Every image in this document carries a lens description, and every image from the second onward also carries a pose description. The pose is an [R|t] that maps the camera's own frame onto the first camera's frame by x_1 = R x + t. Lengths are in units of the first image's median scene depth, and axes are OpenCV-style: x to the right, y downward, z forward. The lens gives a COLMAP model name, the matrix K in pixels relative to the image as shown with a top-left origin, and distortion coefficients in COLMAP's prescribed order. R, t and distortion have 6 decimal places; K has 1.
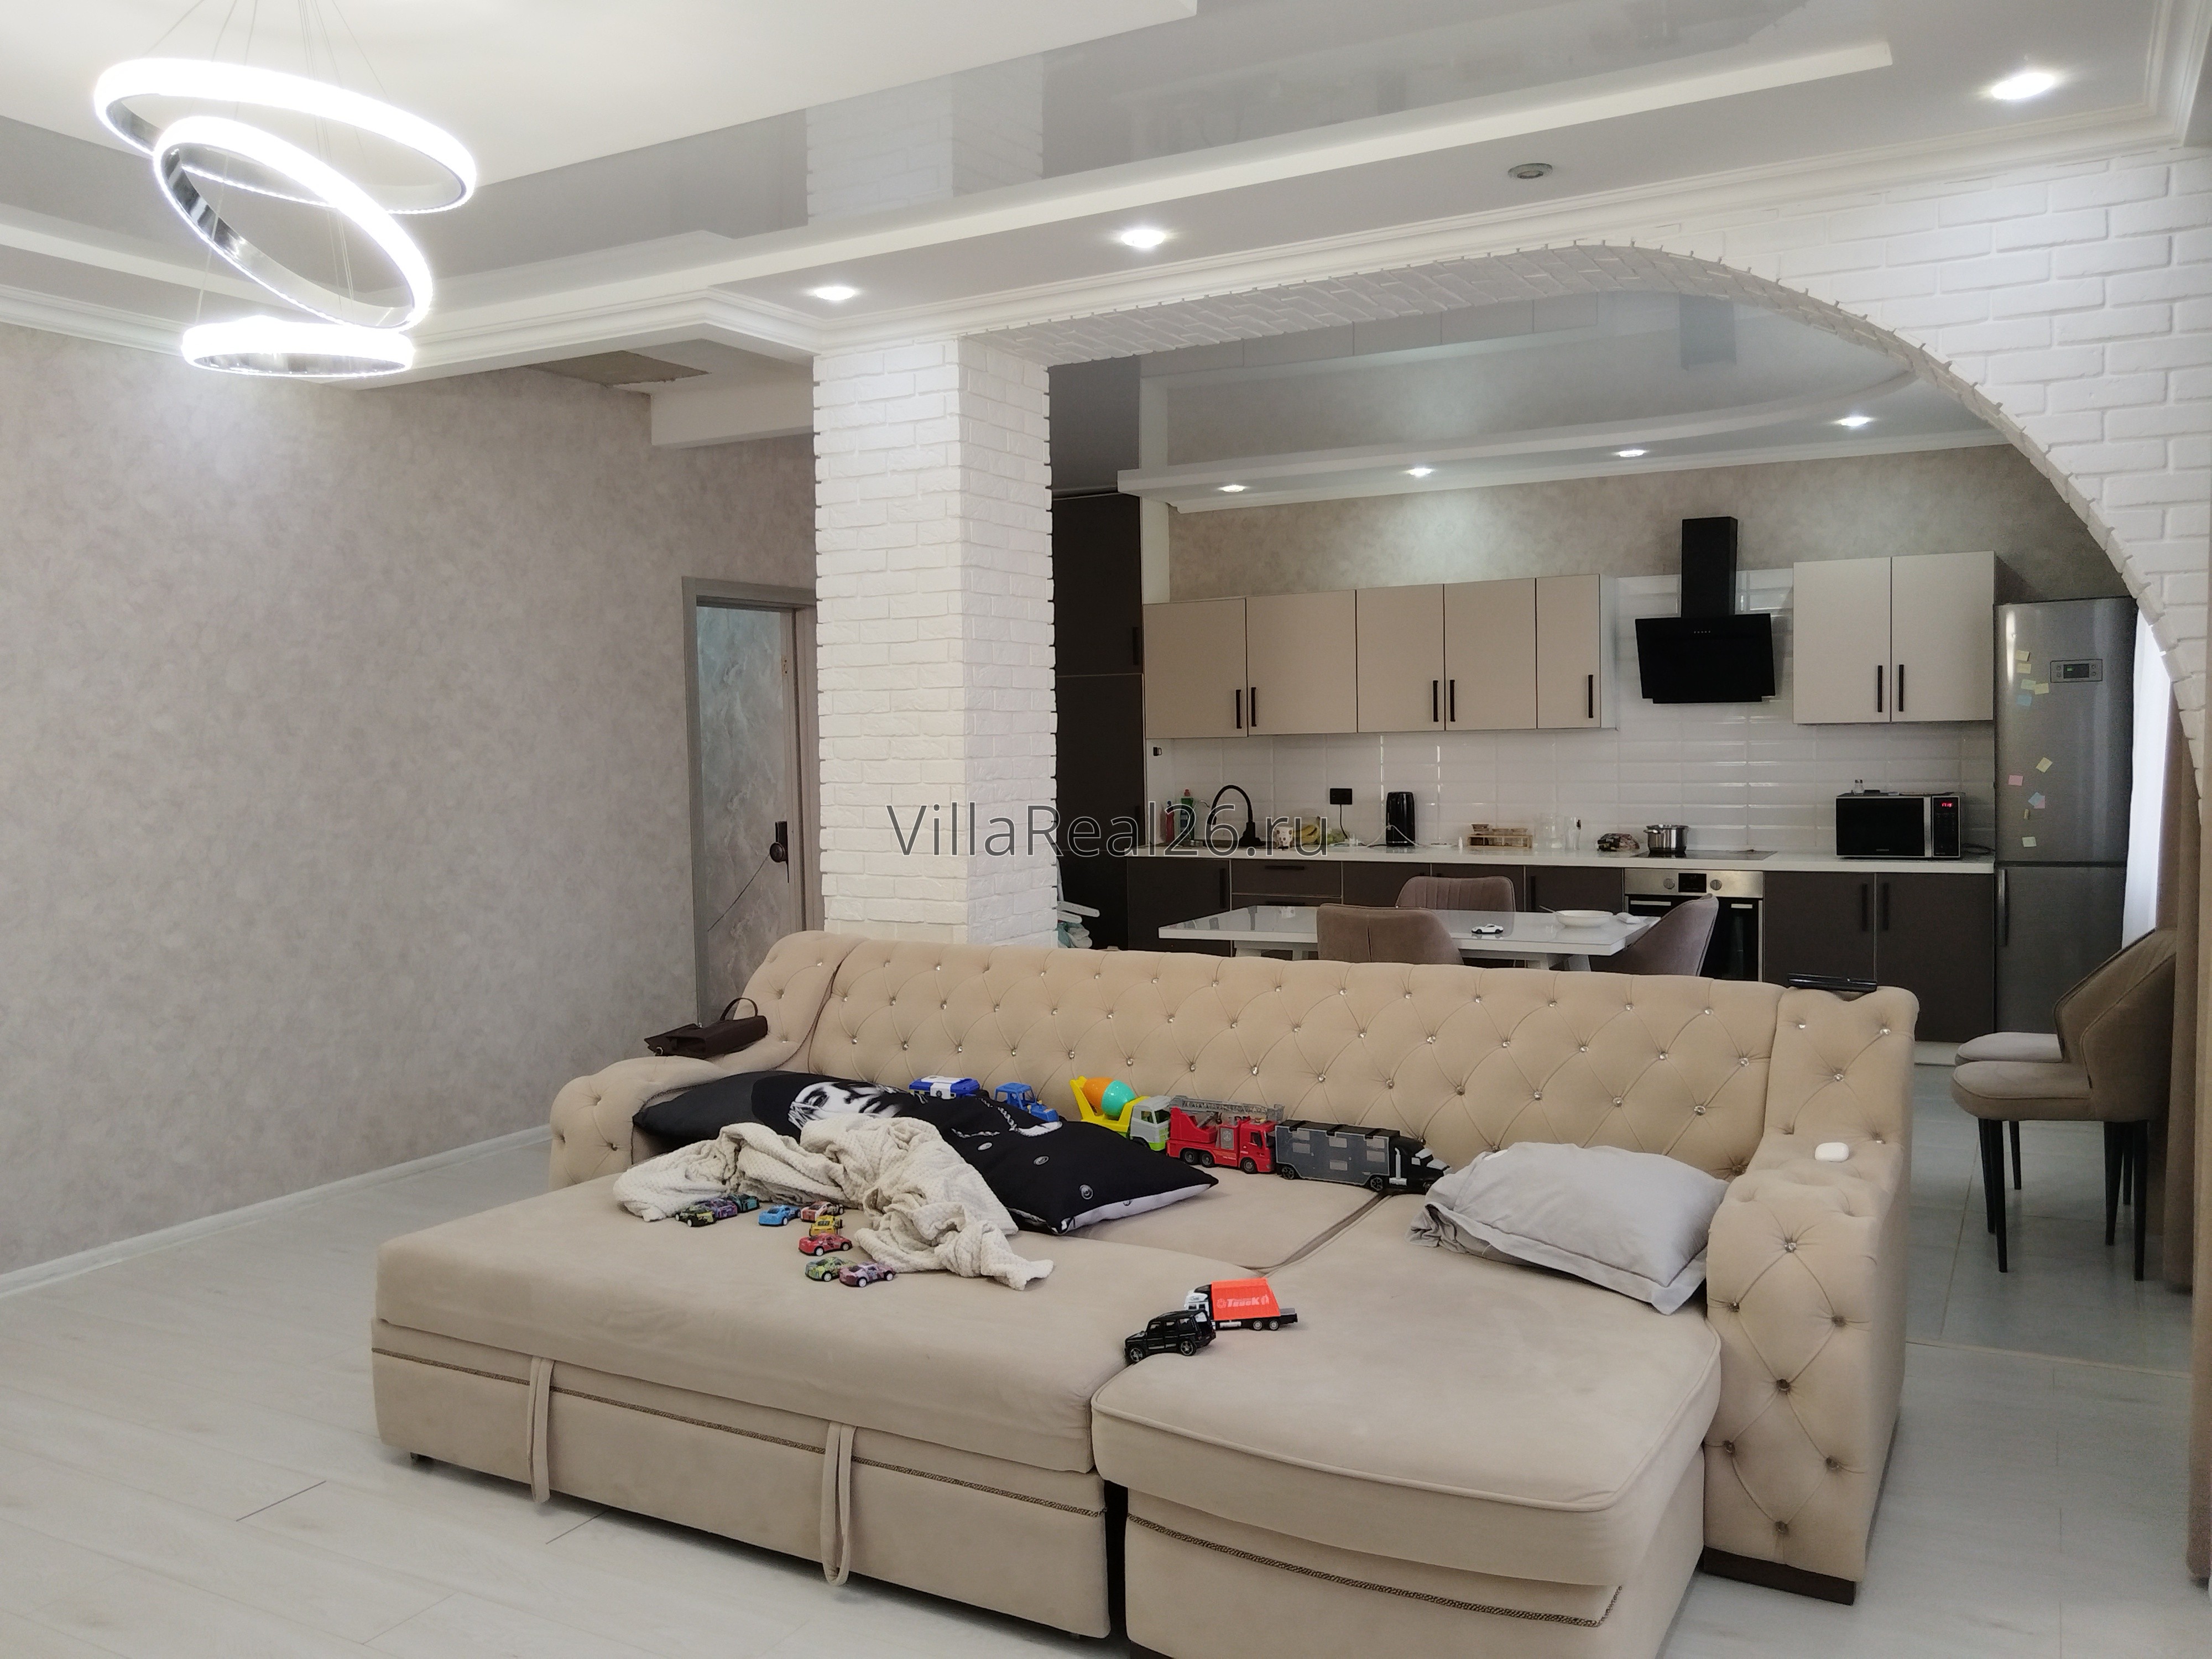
lens RADIAL K [[1744.4, 0, 1099.0], [0, 1744.4, 822.3], [0, 0, 1]] dist [0.002914, -0.039673]
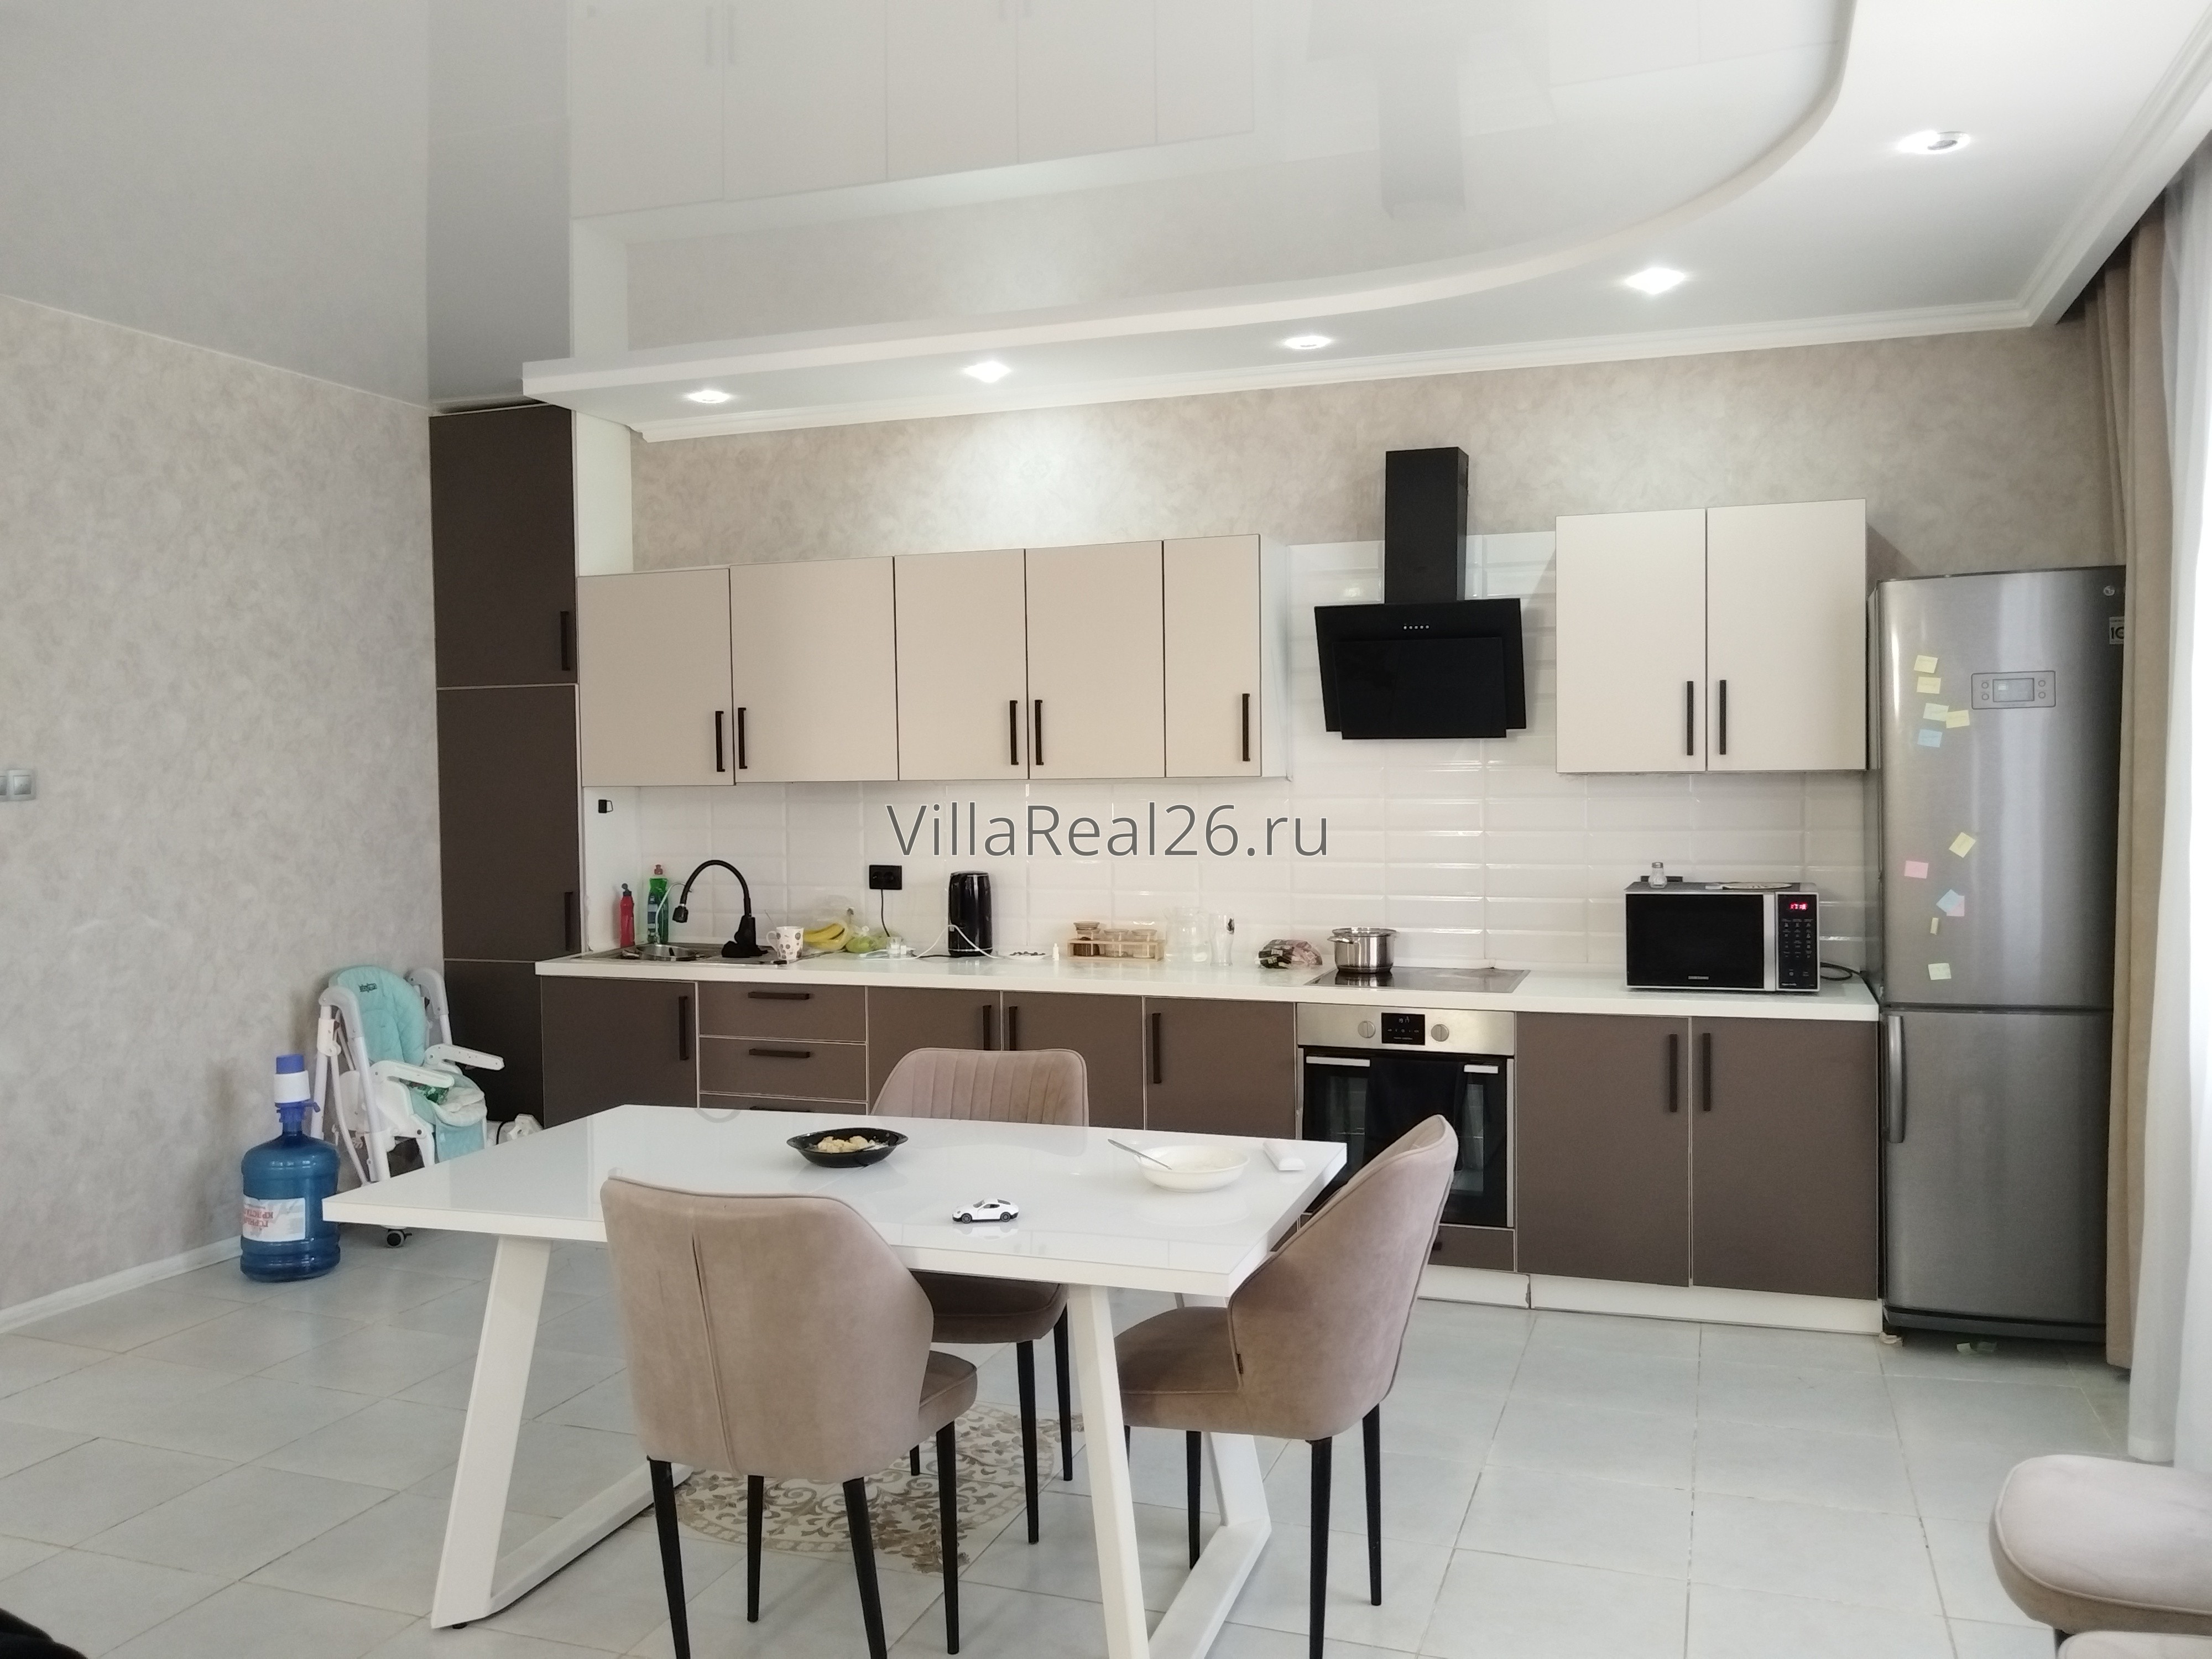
lens RADIAL K [[1731.8, 0, 1107.7], [0, 1731.8, 833.3], [0, 0, 1]] dist [-0.001846, -0.007280]
pose [[0.986433, 0.001535, 0.164160, 0.129718], [0.000929, 0.999888, -0.014935, -0.024440], [-0.164165, 0.014884, 0.986321, 0.391674]]
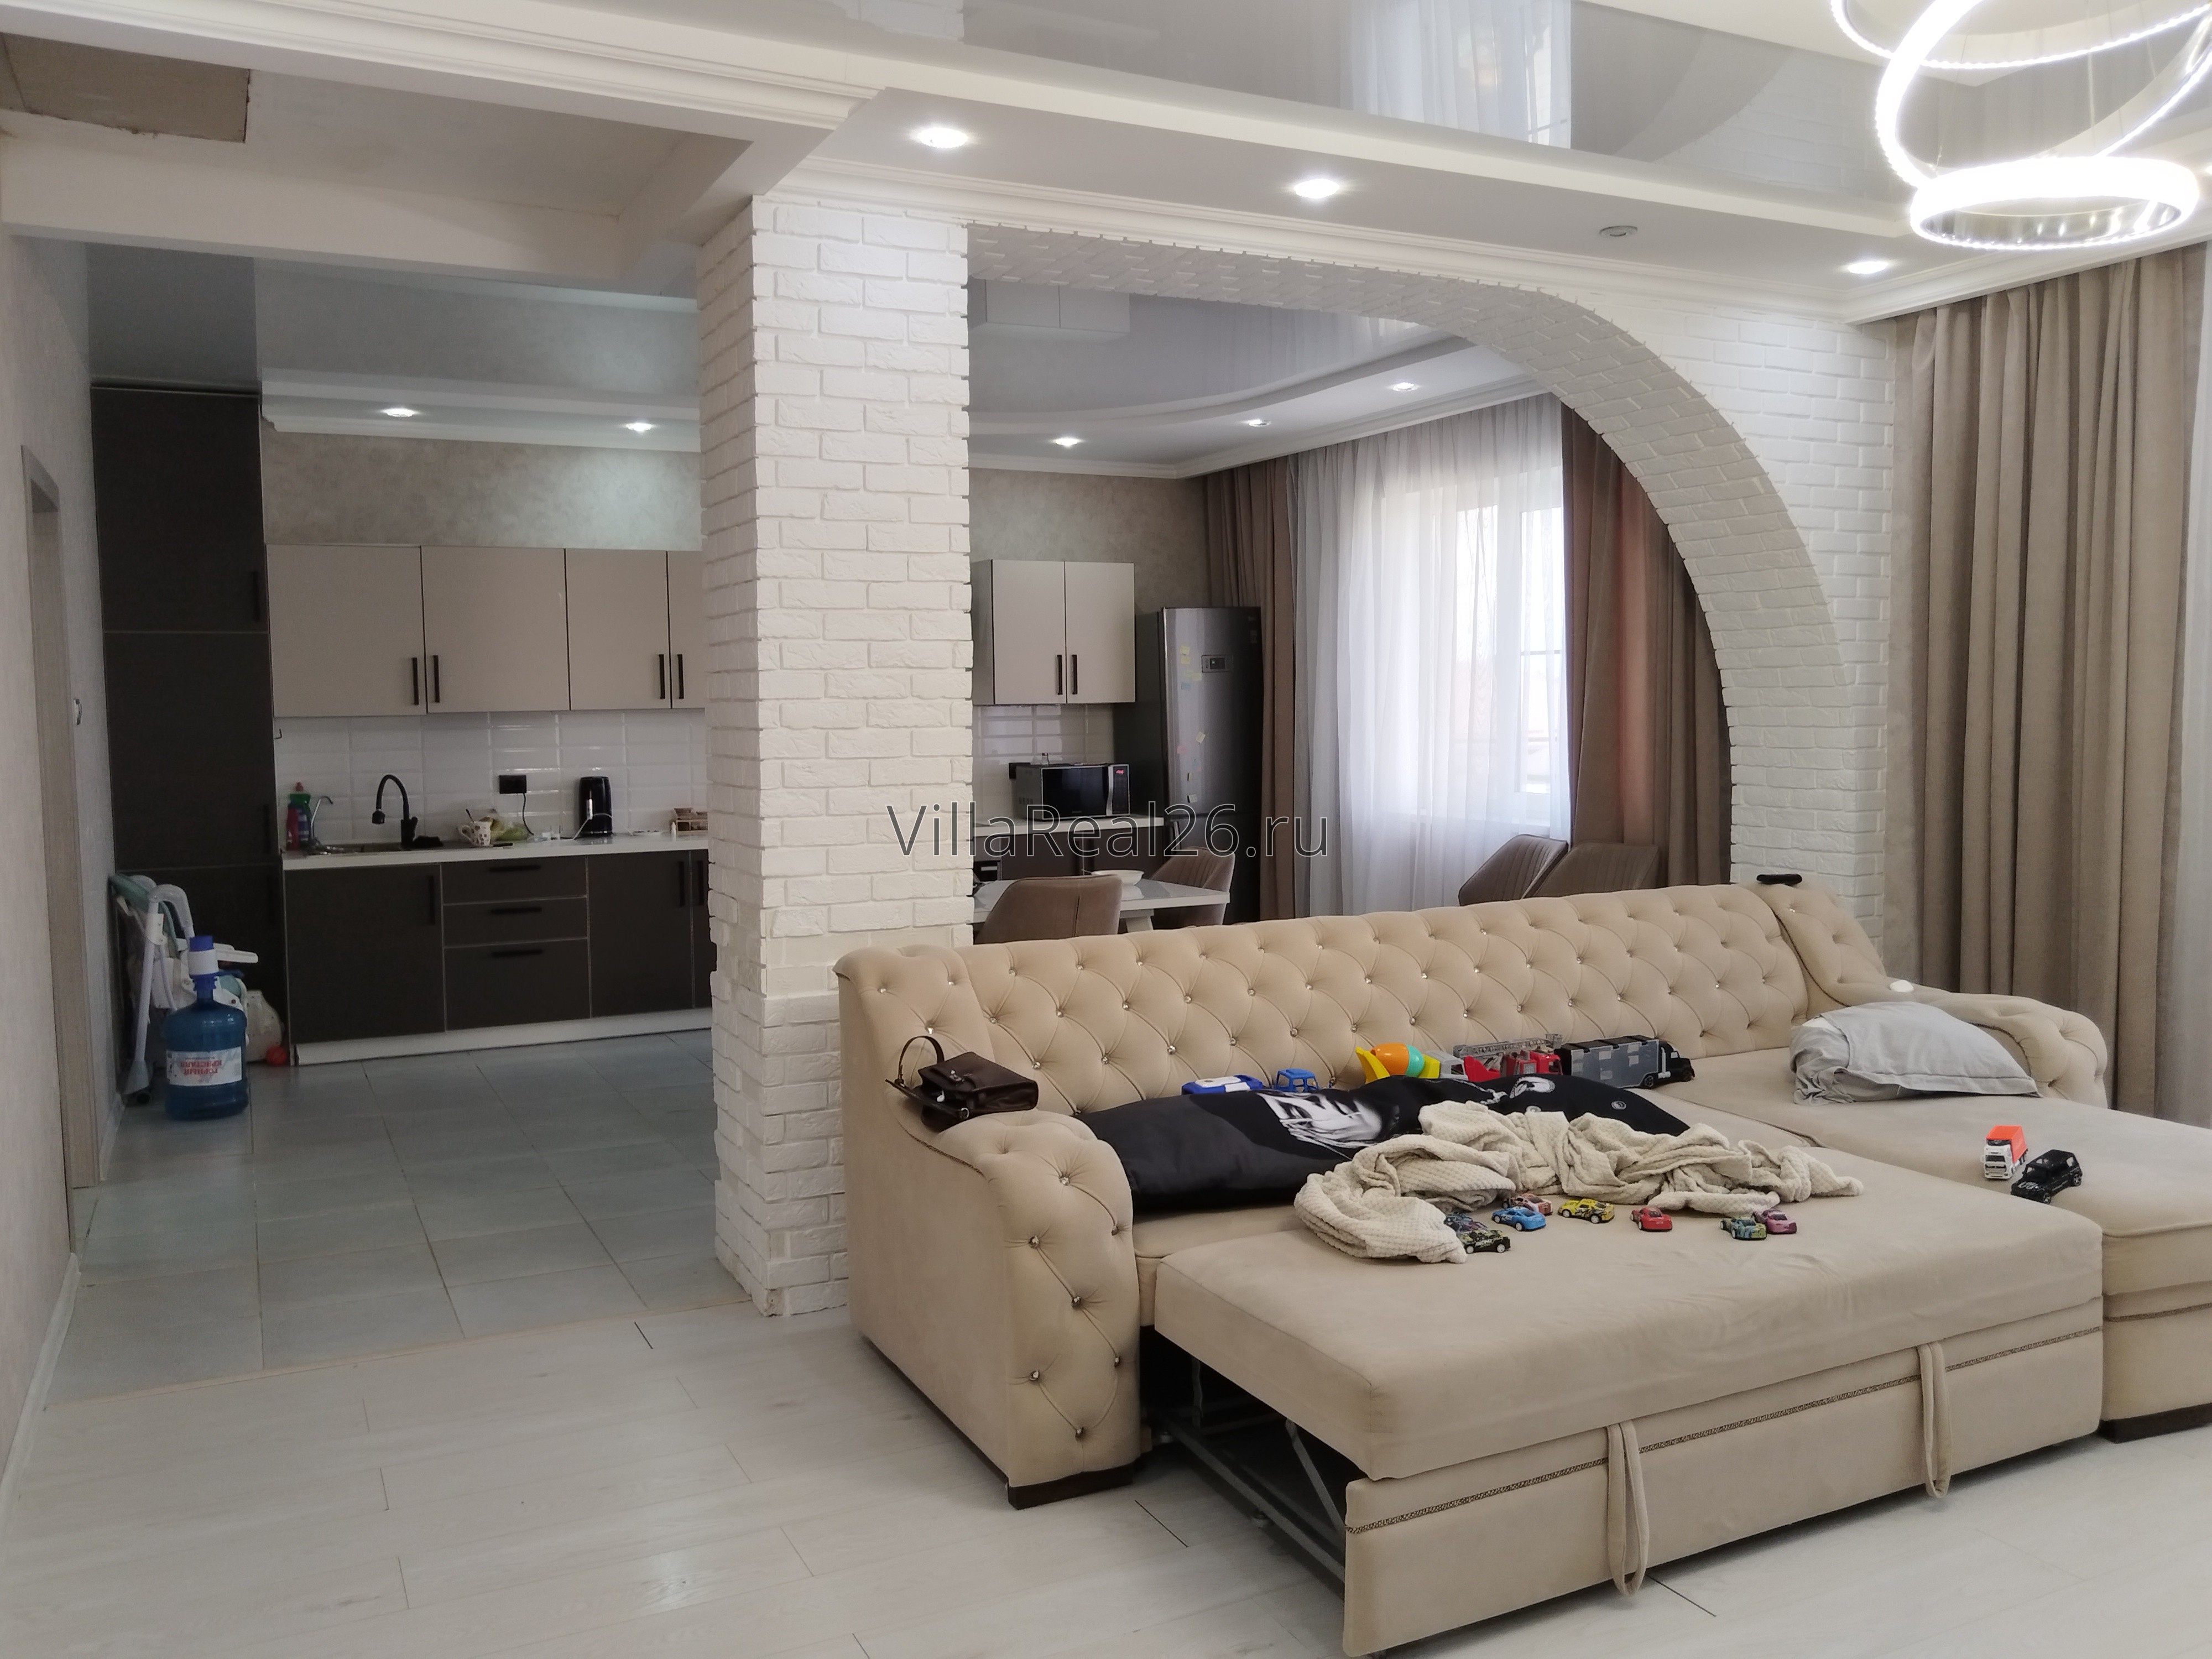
lens RADIAL K [[1744.4, 0, 1099.0], [0, 1744.4, 822.3], [0, 0, 1]] dist [0.002914, -0.039673]
pose [[0.566232, -0.045330, 0.822998, -0.466165], [0.044215, 0.998719, 0.024588, -0.004865], [-0.823059, 0.022466, 0.567511, 0.297810]]
